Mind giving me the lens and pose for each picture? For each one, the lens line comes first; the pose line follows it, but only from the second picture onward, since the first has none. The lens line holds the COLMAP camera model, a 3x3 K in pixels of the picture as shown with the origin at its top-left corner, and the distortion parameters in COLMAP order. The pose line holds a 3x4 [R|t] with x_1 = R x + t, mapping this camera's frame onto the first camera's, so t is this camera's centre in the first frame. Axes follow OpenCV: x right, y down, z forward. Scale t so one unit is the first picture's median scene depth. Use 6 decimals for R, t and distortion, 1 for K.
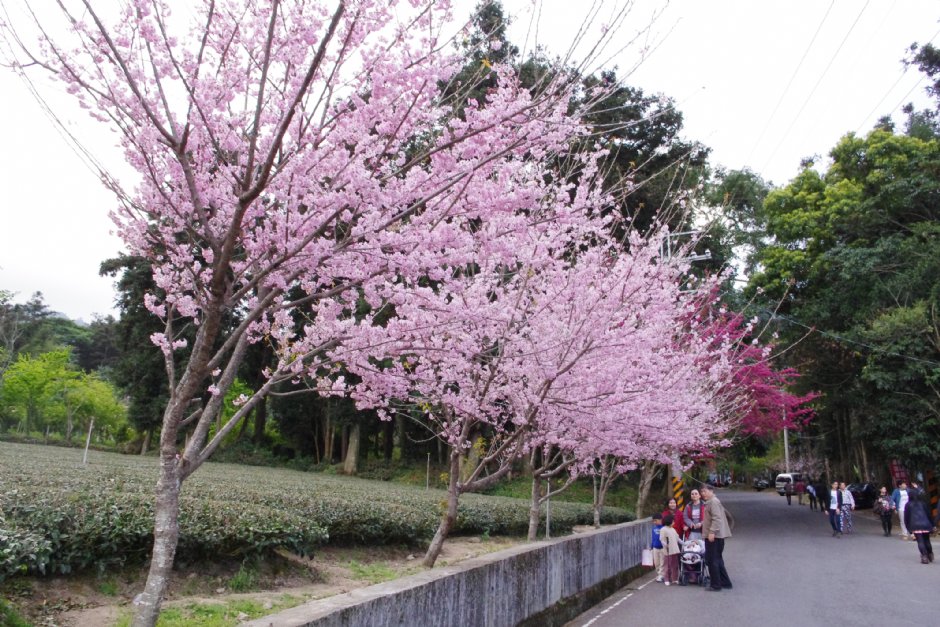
lens RADIAL K [[741.4, 0, 471.9], [0, 741.4, 313.4], [0, 0, 1]] dist [-0.059264, 0.087490]
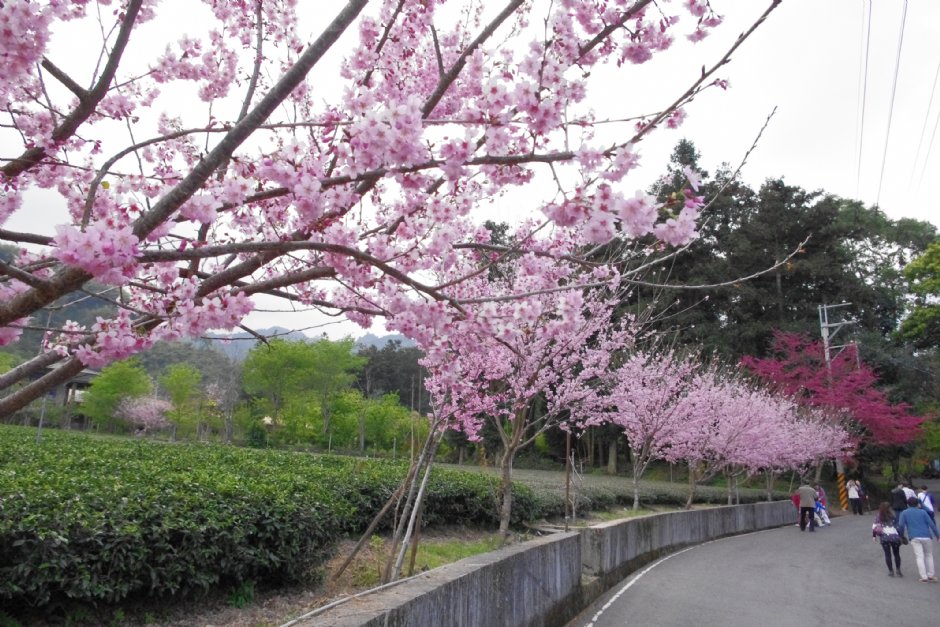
lens RADIAL K [[741.4, 0, 467.8], [0, 741.4, 312.2], [0, 0, 1]] dist [-0.059264, 0.087490]
pose [[0.956362, -0.081454, -0.280602, -0.002860], [0.082756, 0.996544, -0.007227, -0.140393], [0.280221, -0.016310, 0.959797, -0.580868]]
